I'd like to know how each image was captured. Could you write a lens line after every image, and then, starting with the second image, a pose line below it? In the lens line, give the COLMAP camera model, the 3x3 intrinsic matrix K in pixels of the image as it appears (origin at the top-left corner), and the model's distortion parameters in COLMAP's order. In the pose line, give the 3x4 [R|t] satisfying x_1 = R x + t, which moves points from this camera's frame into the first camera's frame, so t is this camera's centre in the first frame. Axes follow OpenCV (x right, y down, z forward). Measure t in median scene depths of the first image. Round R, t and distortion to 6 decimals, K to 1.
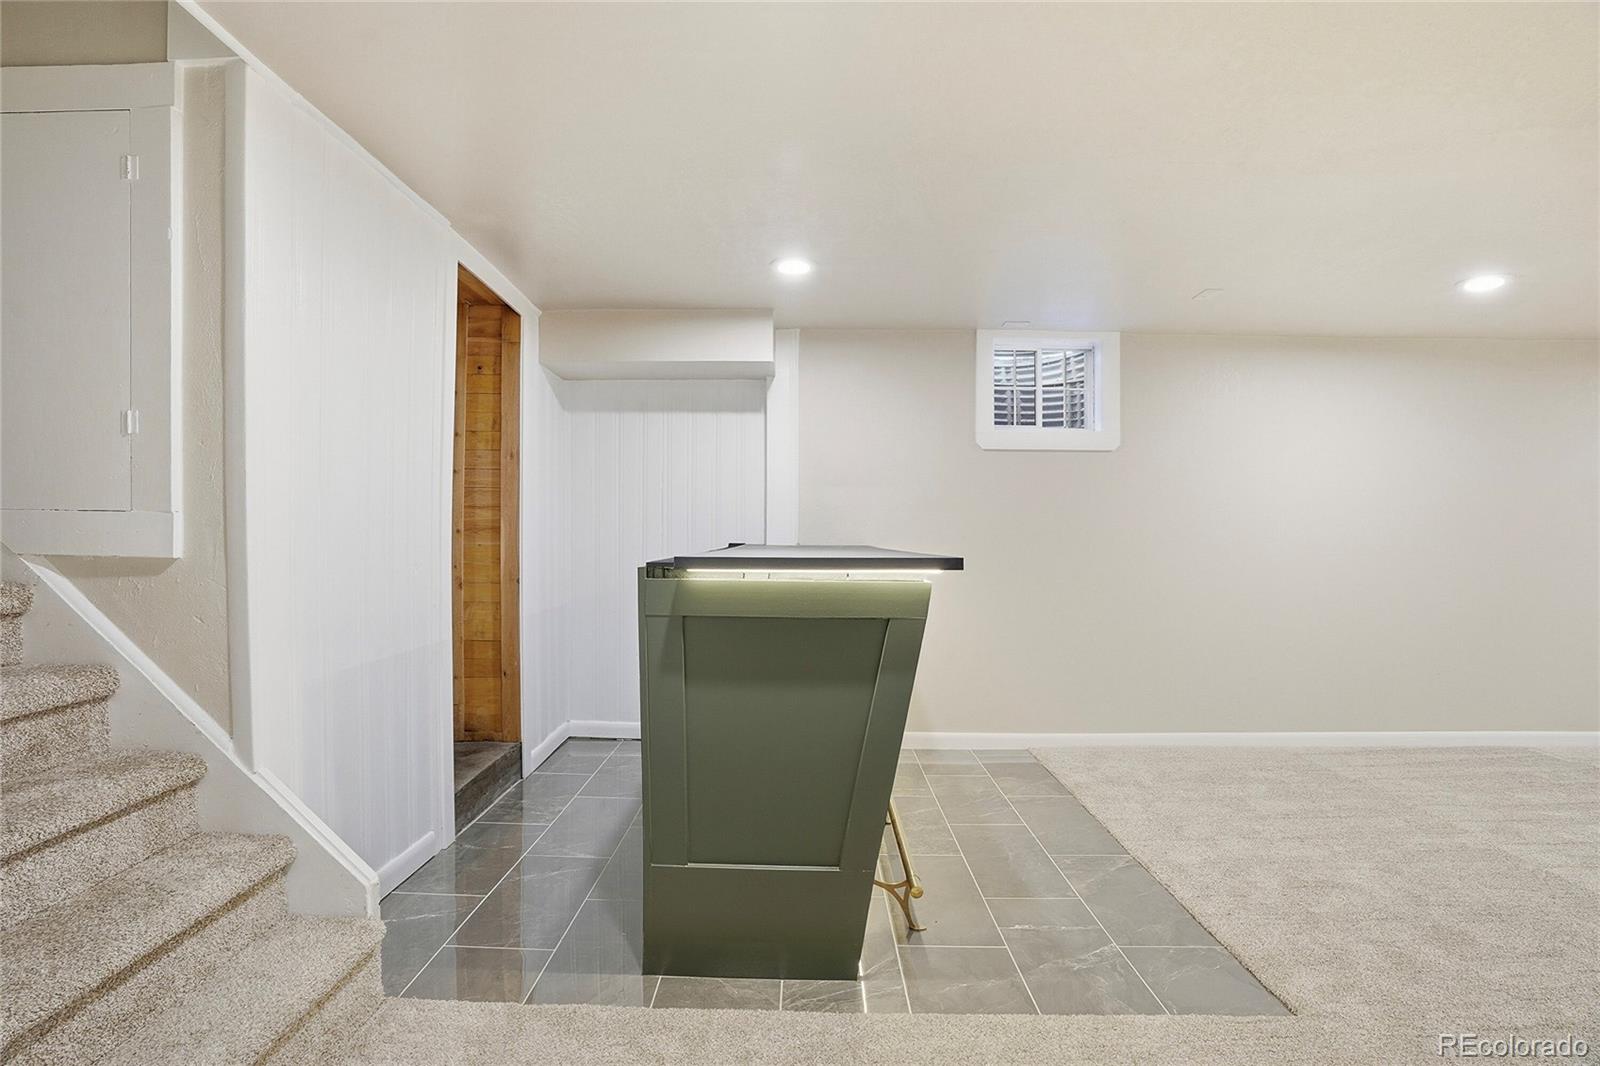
lens RADIAL K [[743.6, 0, 798.3], [0, 743.6, 541.3], [0, 0, 1]] dist [-0.062050, 0.023547]
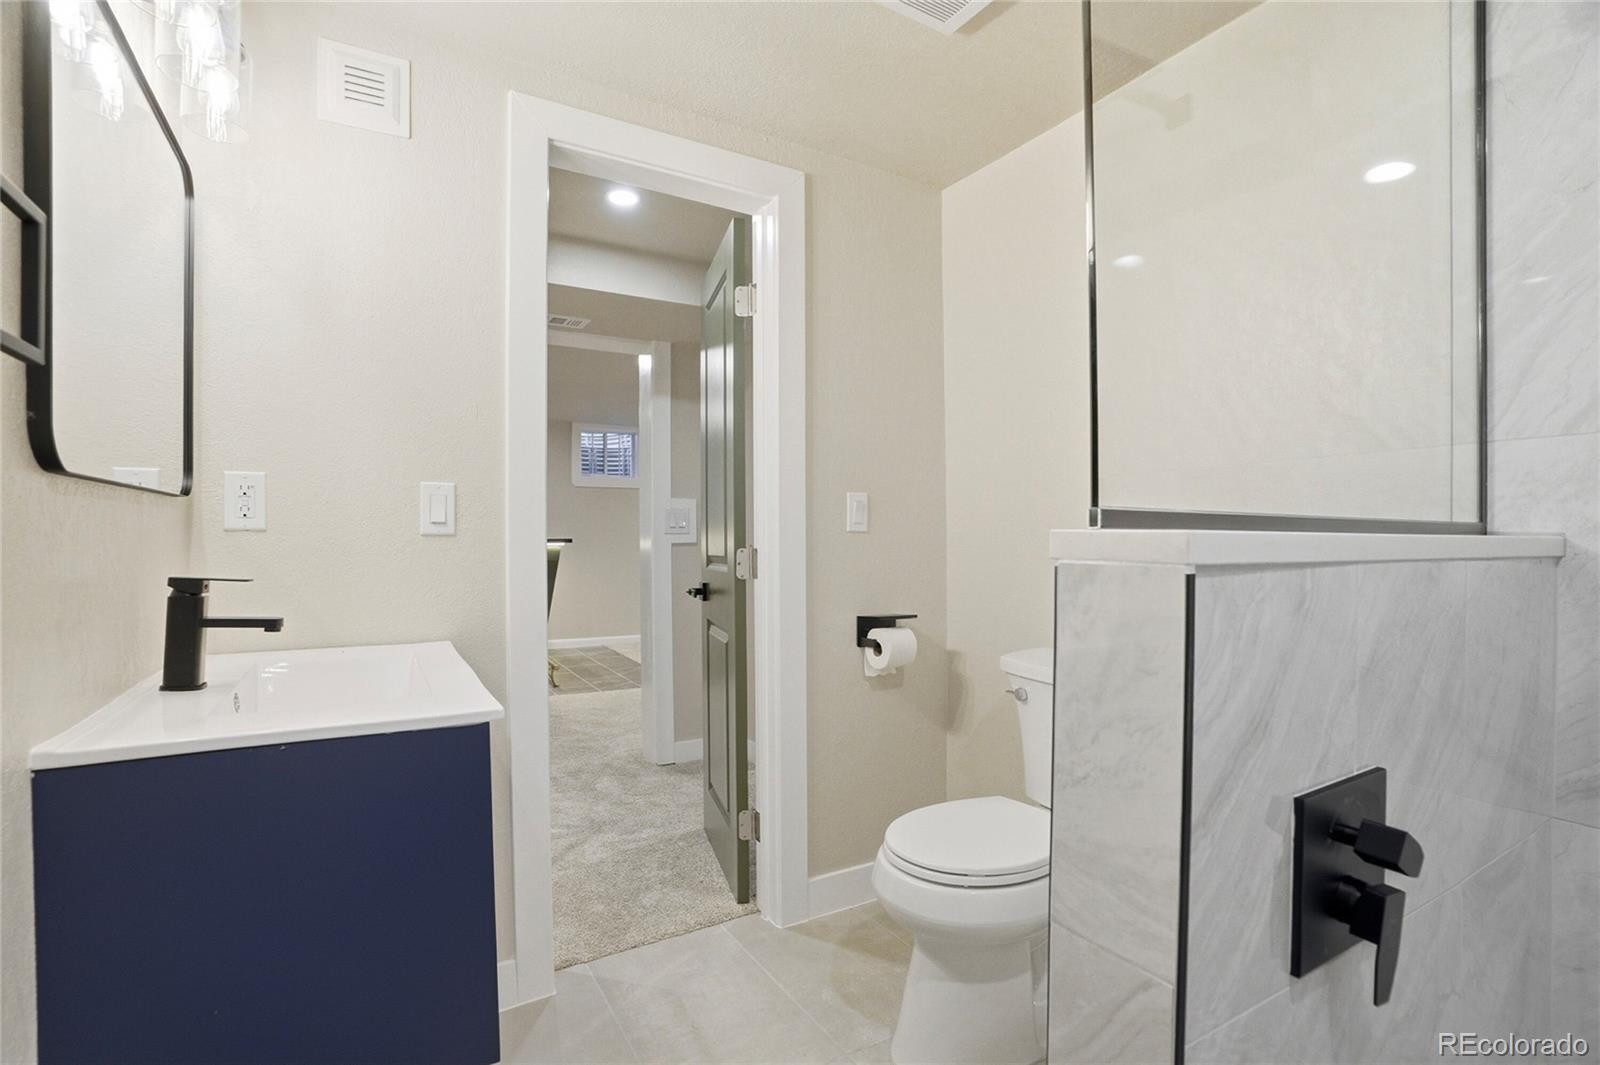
lens RADIAL K [[743.6, 0, 800.1], [0, 743.6, 541.3], [0, 0, 1]] dist [-0.062050, 0.023547]
pose [[0.854505, -0.006910, 0.519397, -0.269323], [0.009464, 0.999953, -0.002266, 0.023841], [-0.519357, 0.006852, 0.854530, -1.008571]]
